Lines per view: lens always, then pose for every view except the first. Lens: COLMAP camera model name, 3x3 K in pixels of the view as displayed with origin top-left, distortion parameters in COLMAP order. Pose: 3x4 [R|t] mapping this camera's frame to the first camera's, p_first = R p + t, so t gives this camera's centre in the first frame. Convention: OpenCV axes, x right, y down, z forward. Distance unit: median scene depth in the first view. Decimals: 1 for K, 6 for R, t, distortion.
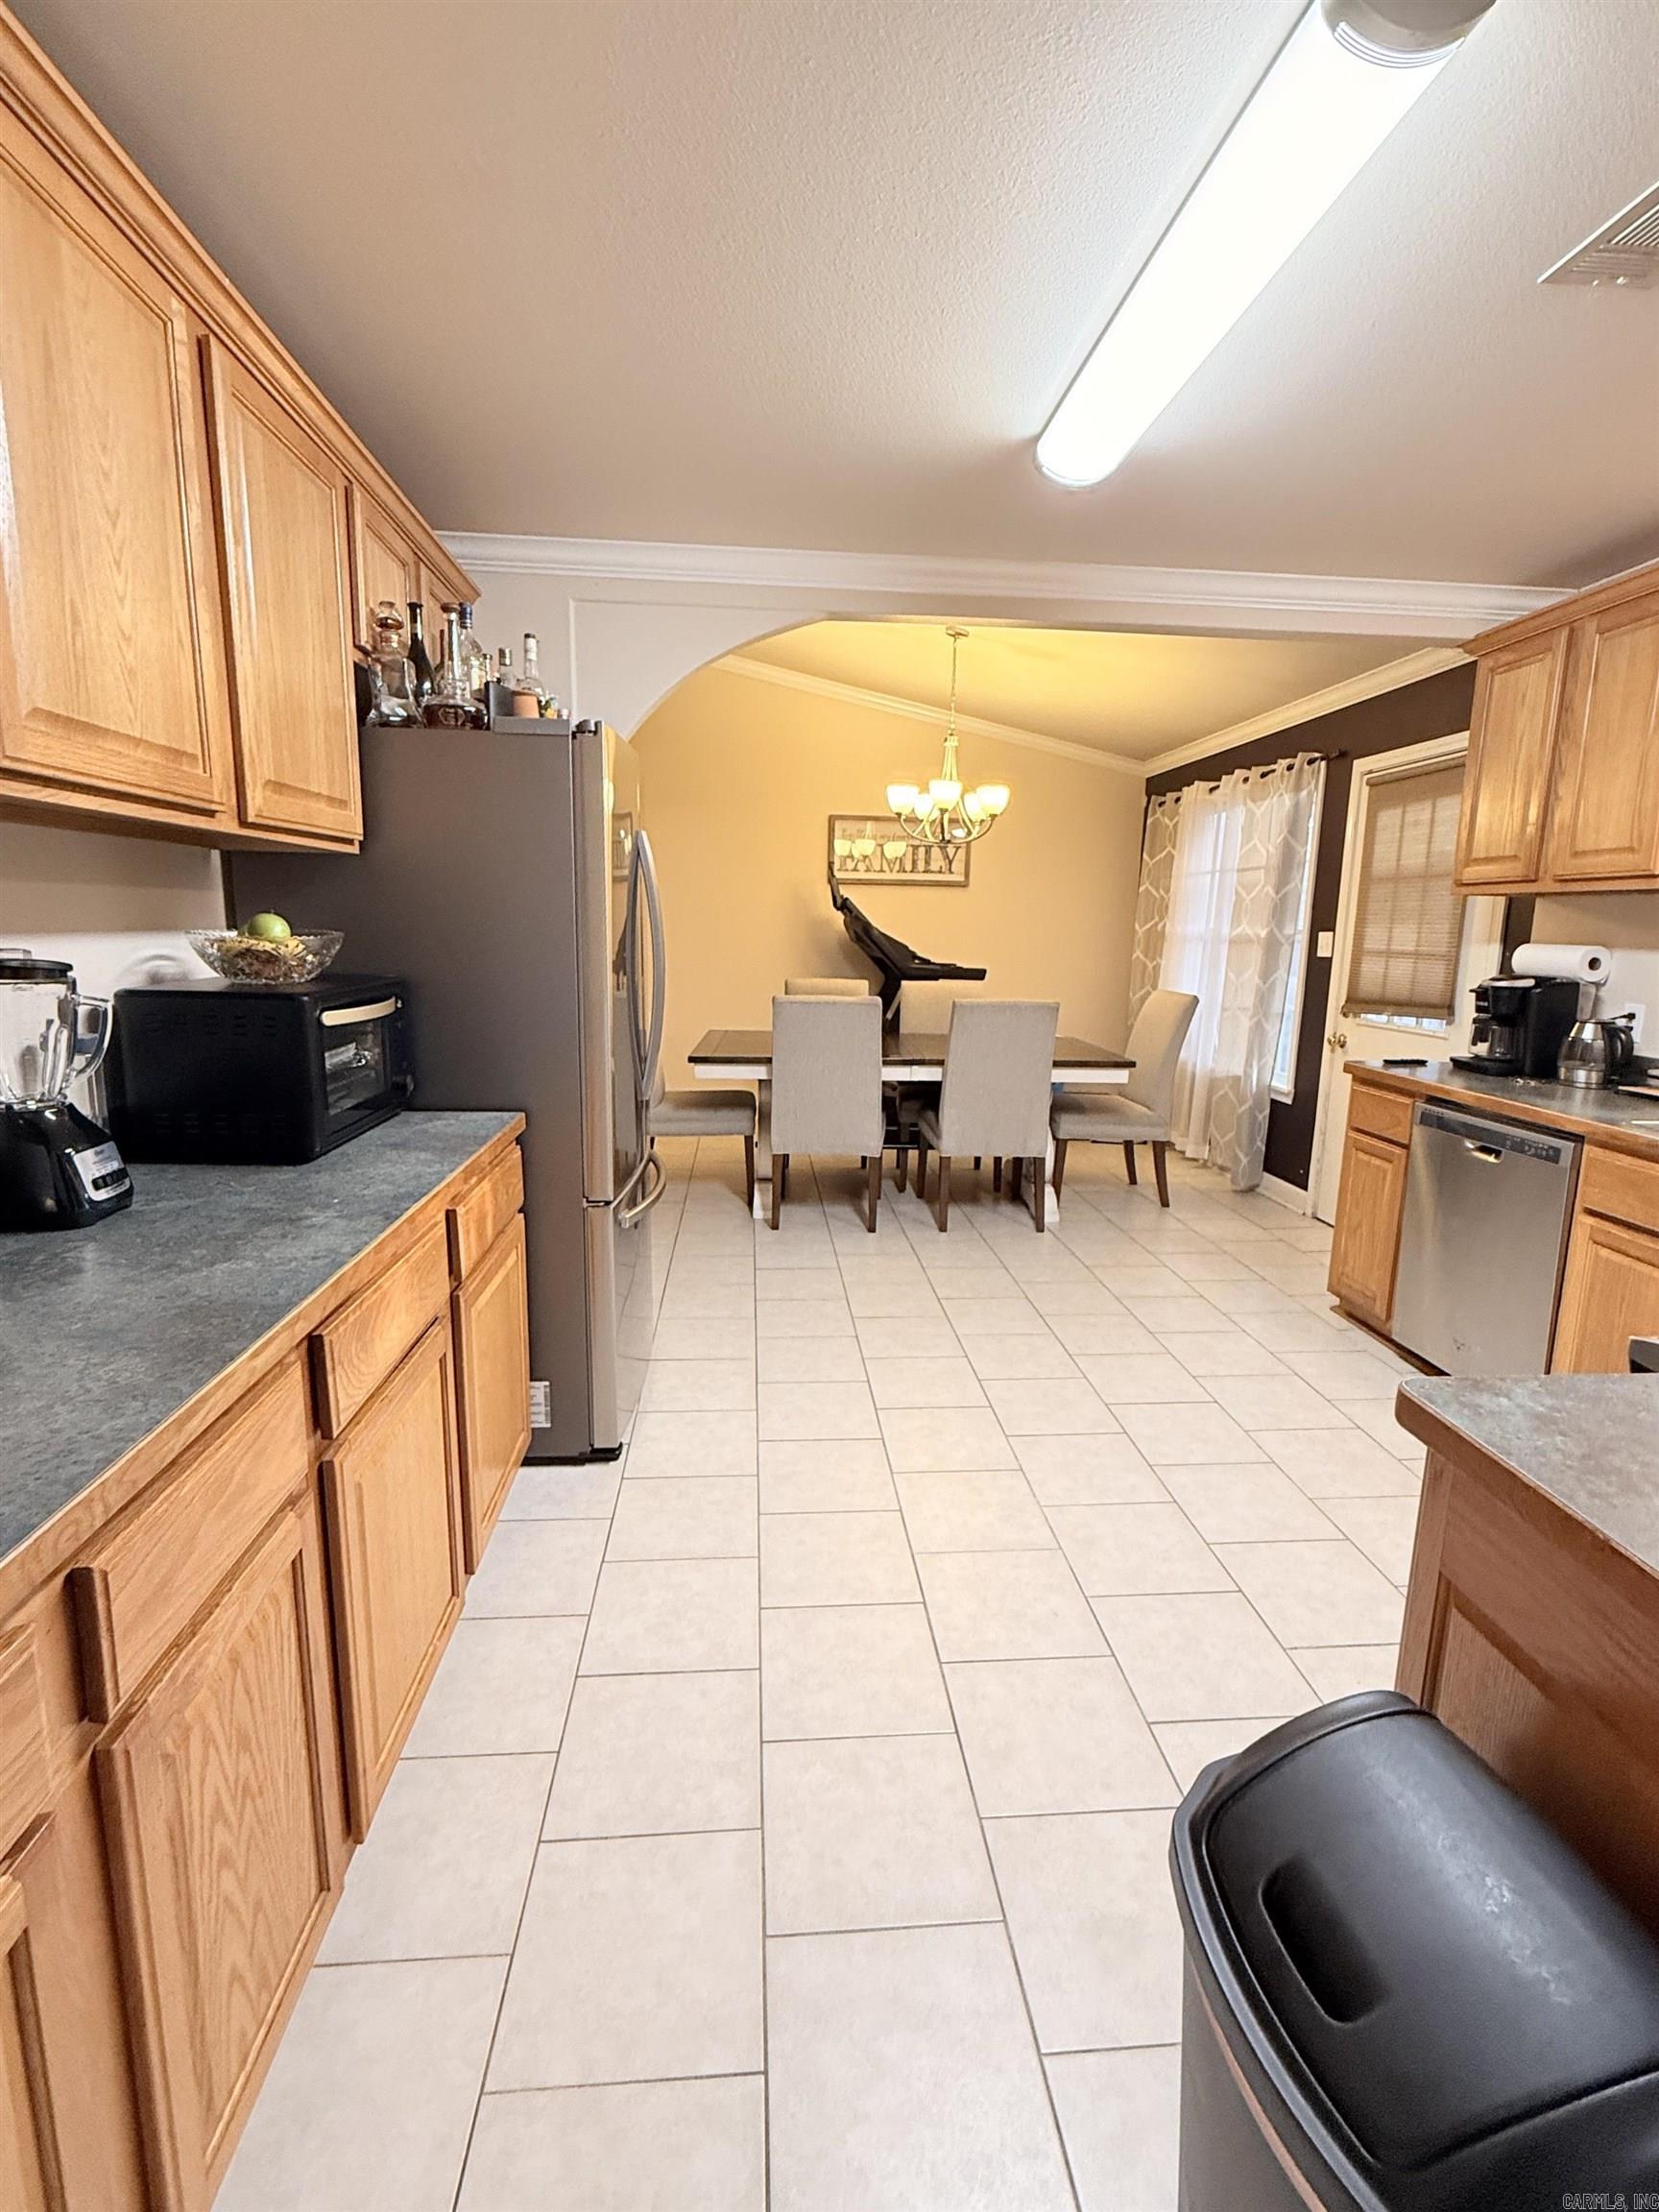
lens RADIAL K [[1007.4, 0, 820.8], [0, 1007.4, 1108.1], [0, 0, 1]] dist [-0.029372, -0.000163]
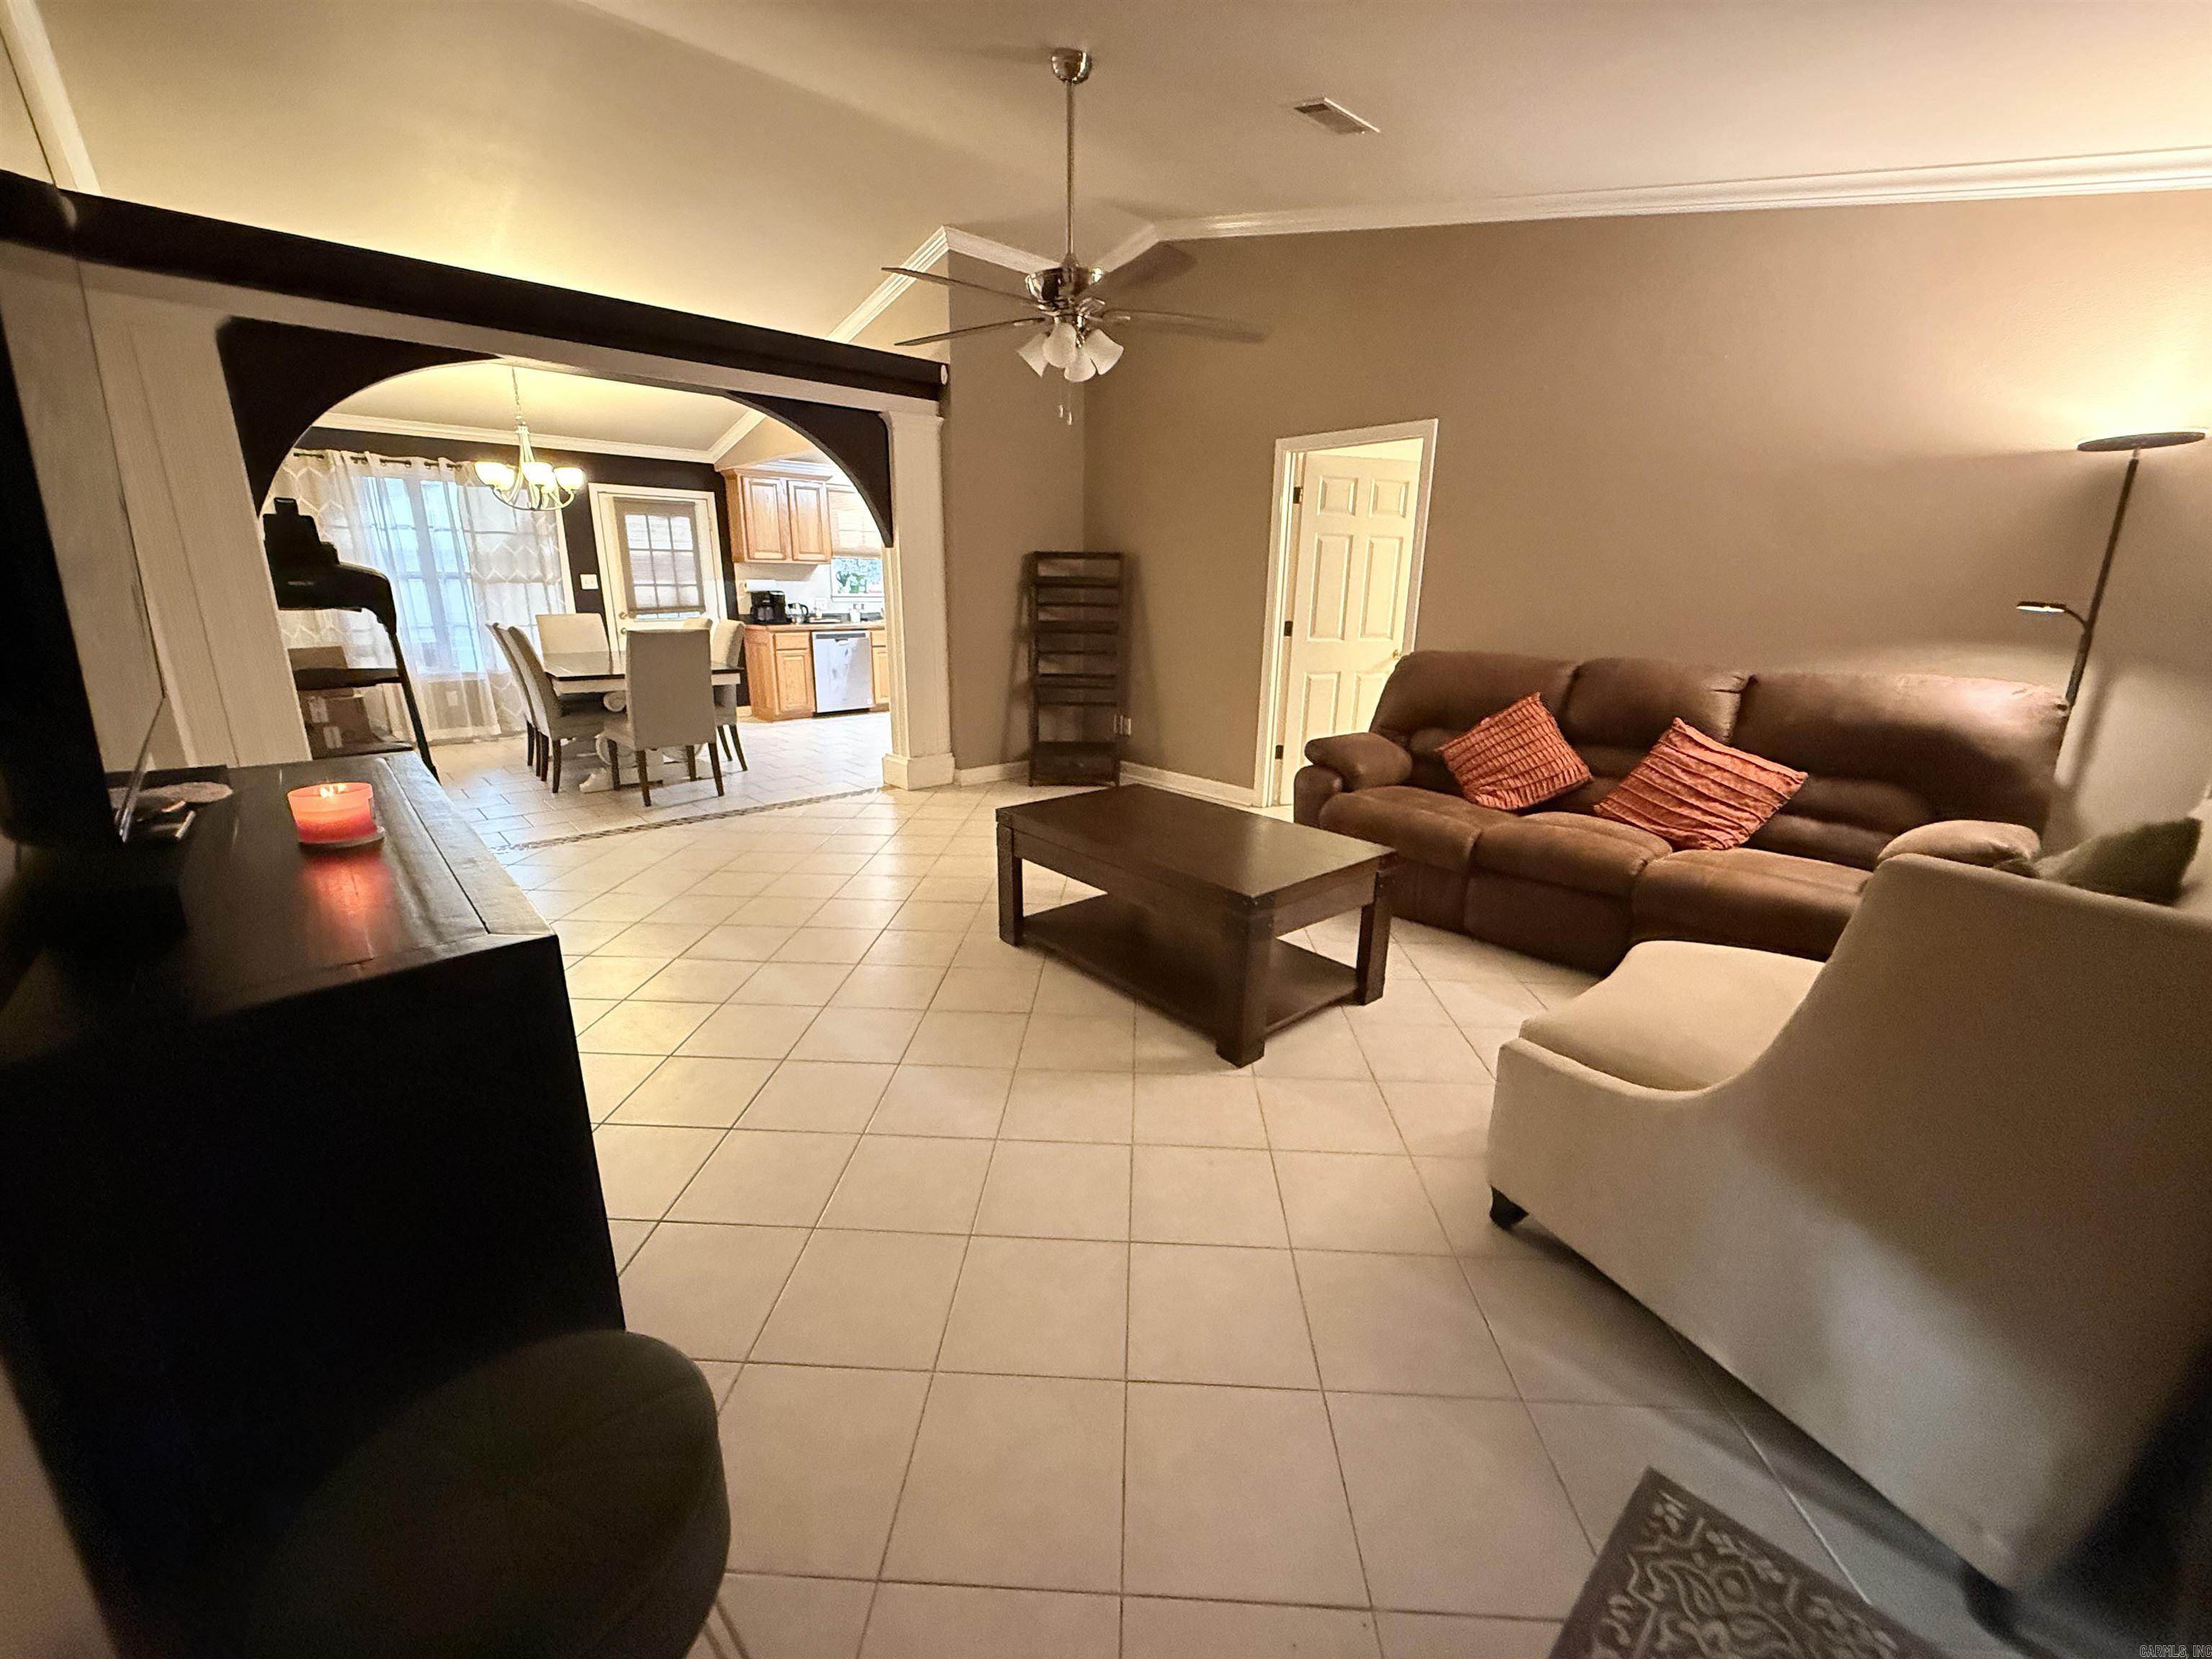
lens RADIAL K [[886.9, 0, 1092.7], [0, 886.9, 818.7], [0, 0, 1]] dist [0.008708, -0.000196]
pose [[-0.614910, -0.232349, 0.753591, -1.386335], [0.122547, 0.915846, 0.382372, -0.273592], [-0.779017, 0.327475, -0.534689, 1.270530]]
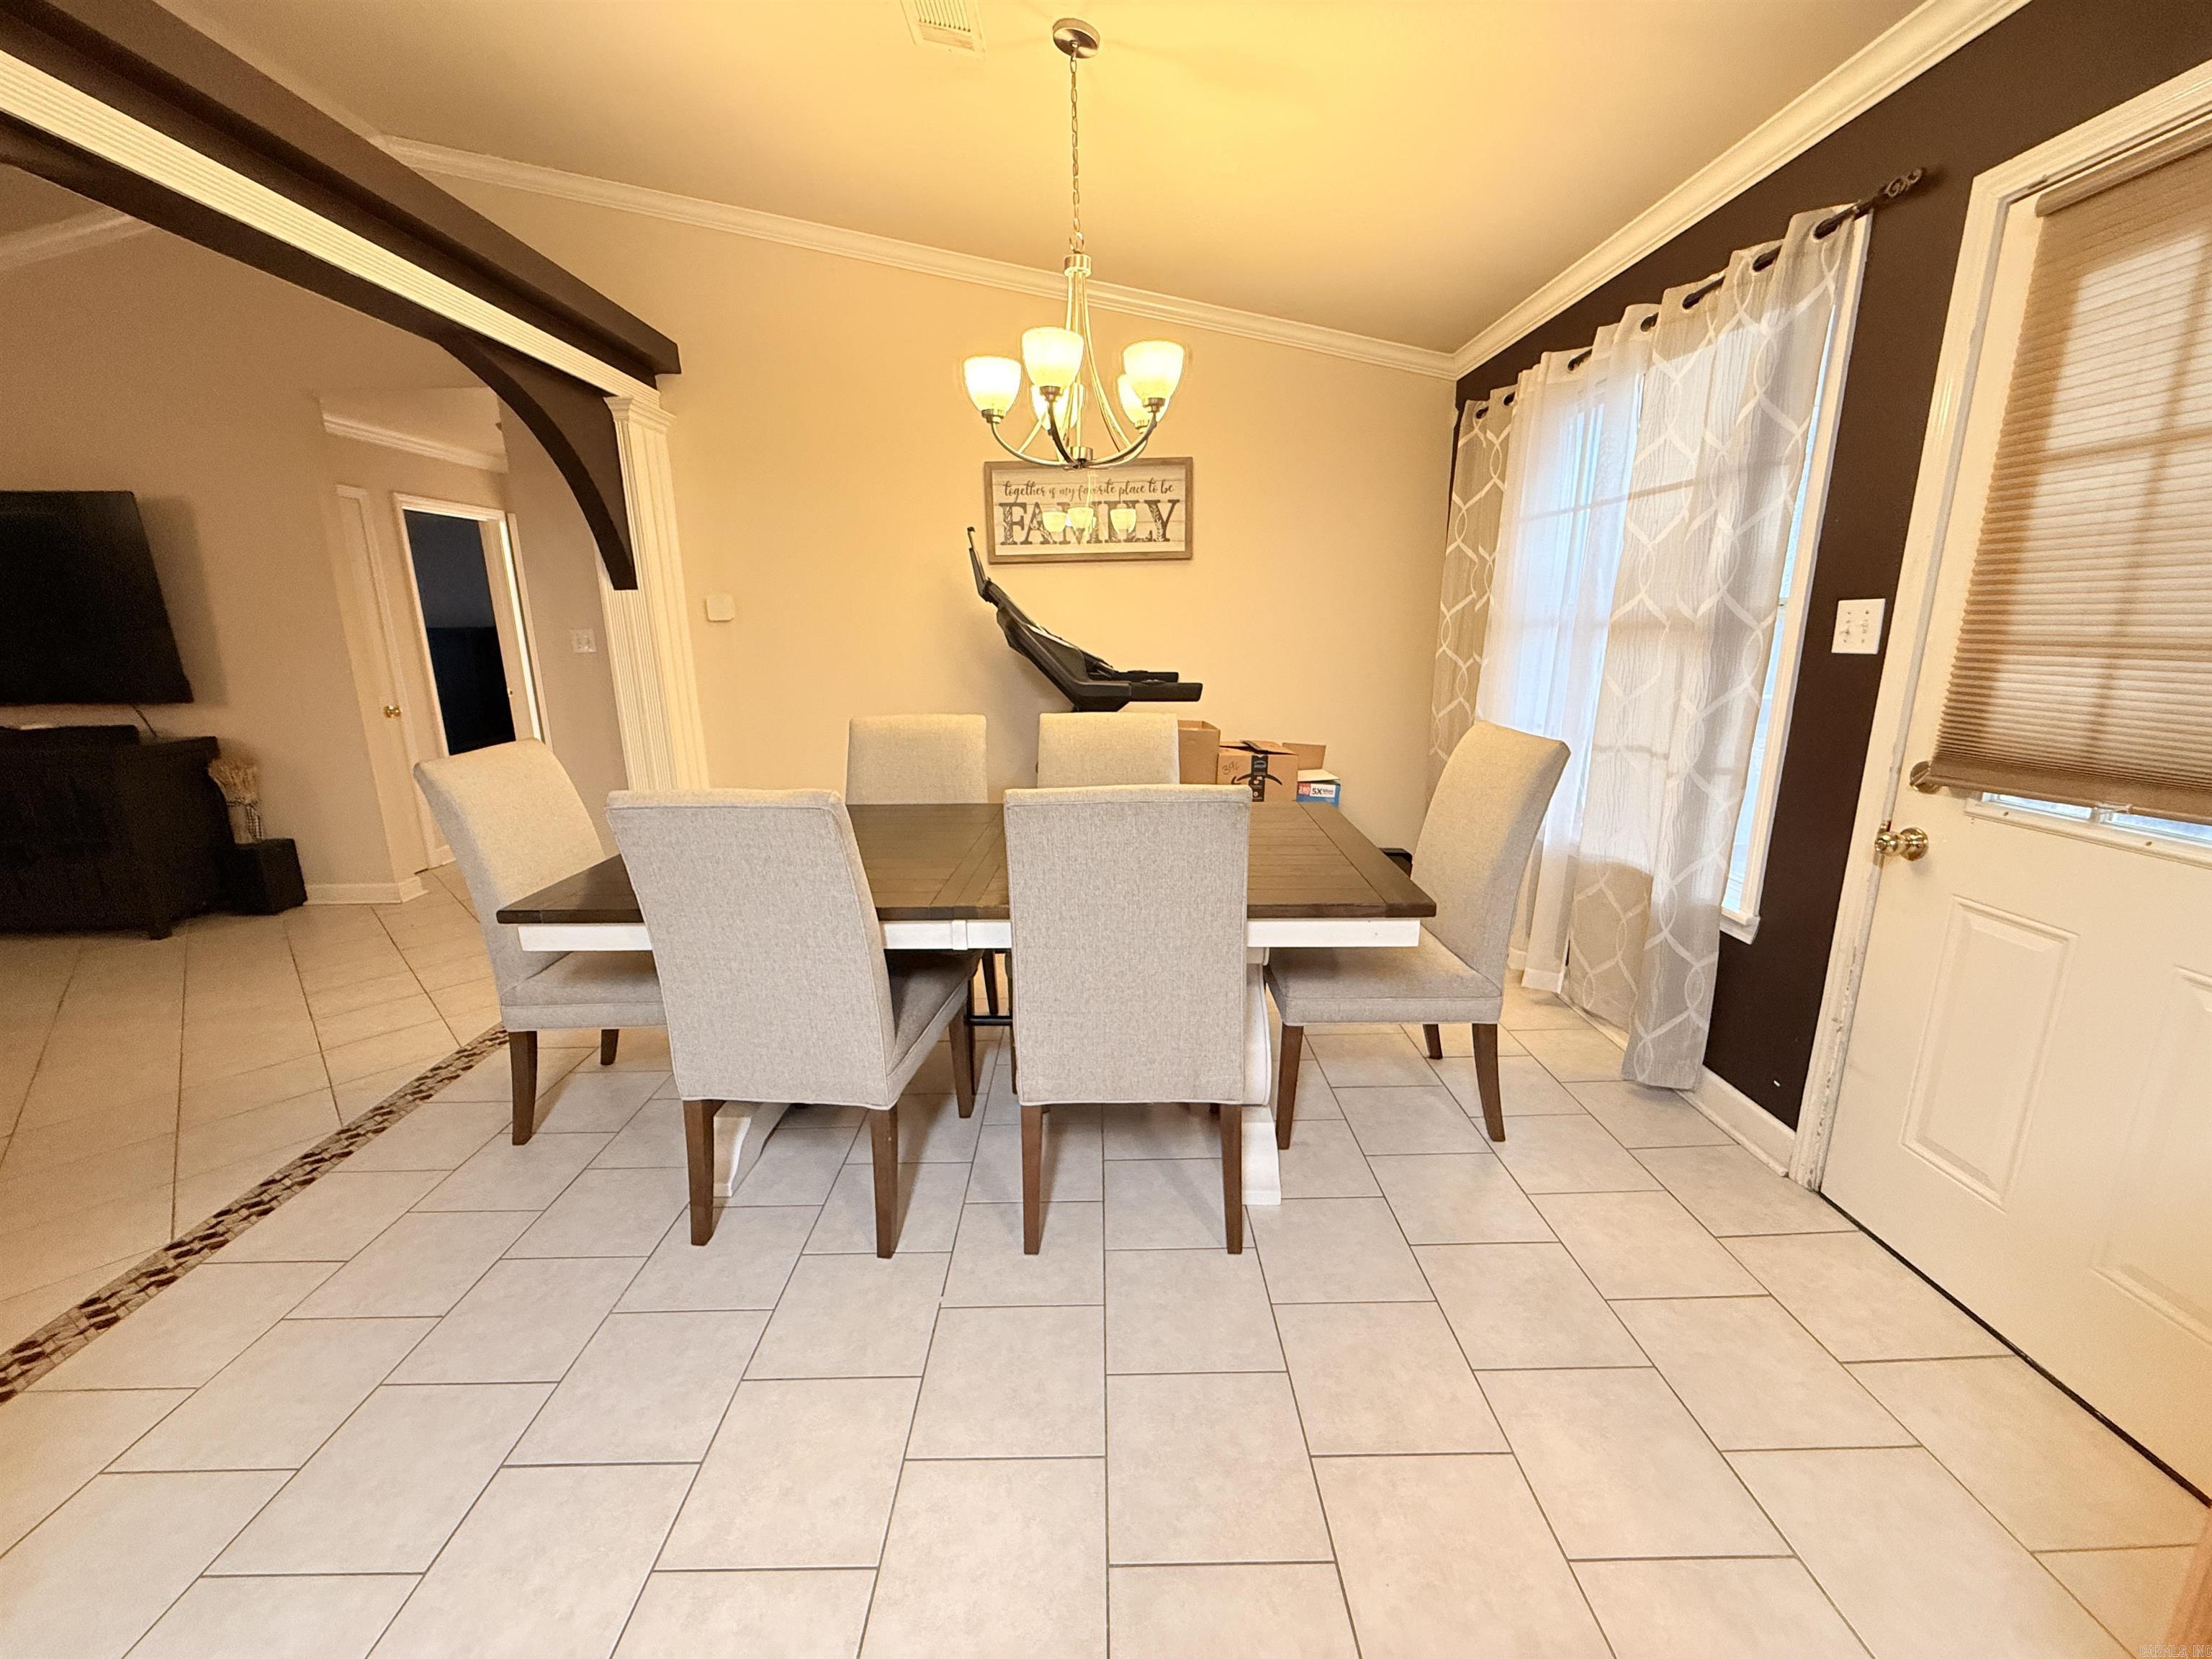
lens RADIAL K [[886.9, 0, 1097.1], [0, 886.9, 816.7], [0, 0, 1]] dist [0.008708, -0.000196]
pose [[0.996932, -0.019165, -0.075892, 0.178867], [0.021954, 0.999107, 0.036095, -0.096281], [0.075133, -0.037651, 0.996462, 0.544951]]
